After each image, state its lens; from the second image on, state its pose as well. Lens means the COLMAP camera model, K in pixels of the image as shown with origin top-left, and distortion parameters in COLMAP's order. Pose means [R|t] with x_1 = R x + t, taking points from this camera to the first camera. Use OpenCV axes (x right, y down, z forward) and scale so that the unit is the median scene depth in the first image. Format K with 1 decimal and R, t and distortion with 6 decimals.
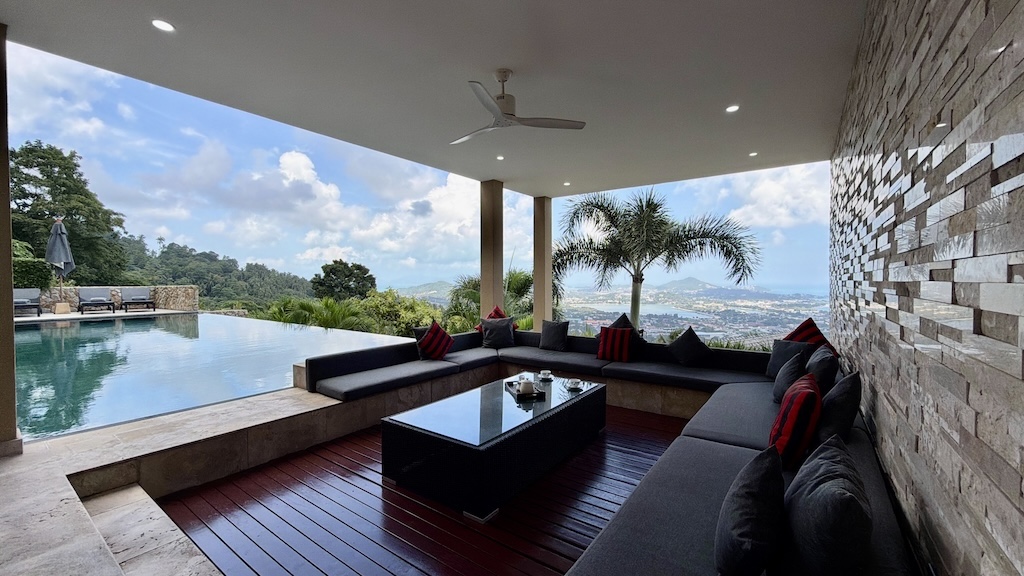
lens RADIAL K [[406.2, 0, 512.0], [0, 406.2, 288.0], [0, 0, 1]] dist [0.000176, -0.000007]
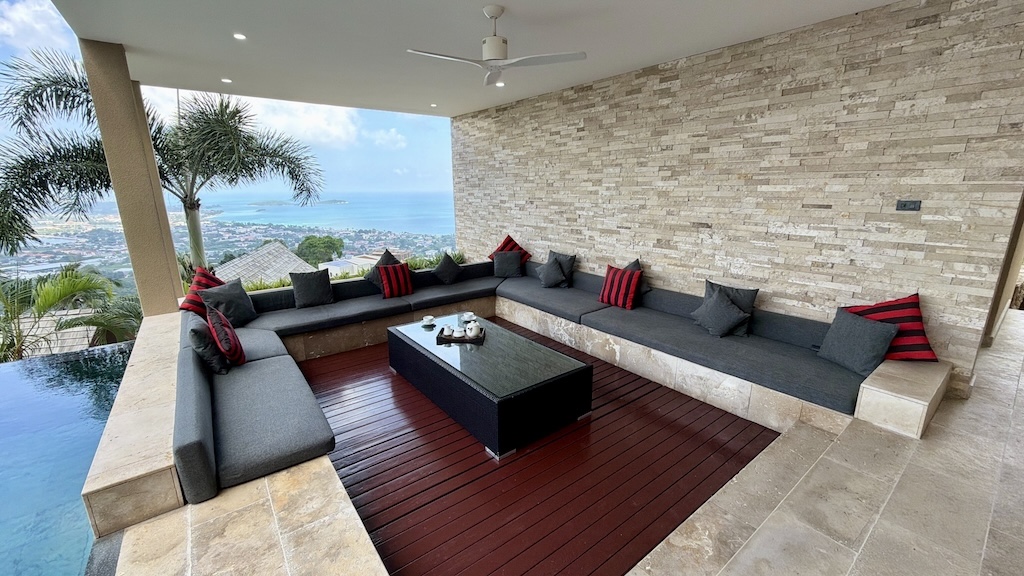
lens RADIAL K [[406.2, 0, 512.0], [0, 406.2, 288.0], [0, 0, 1]] dist [0.000176, -0.000007]
pose [[0.286577, -0.229960, 0.930050, -0.301378], [0.023486, 0.972161, 0.233135, -0.036737], [-0.957769, -0.044968, 0.283999, 0.200904]]
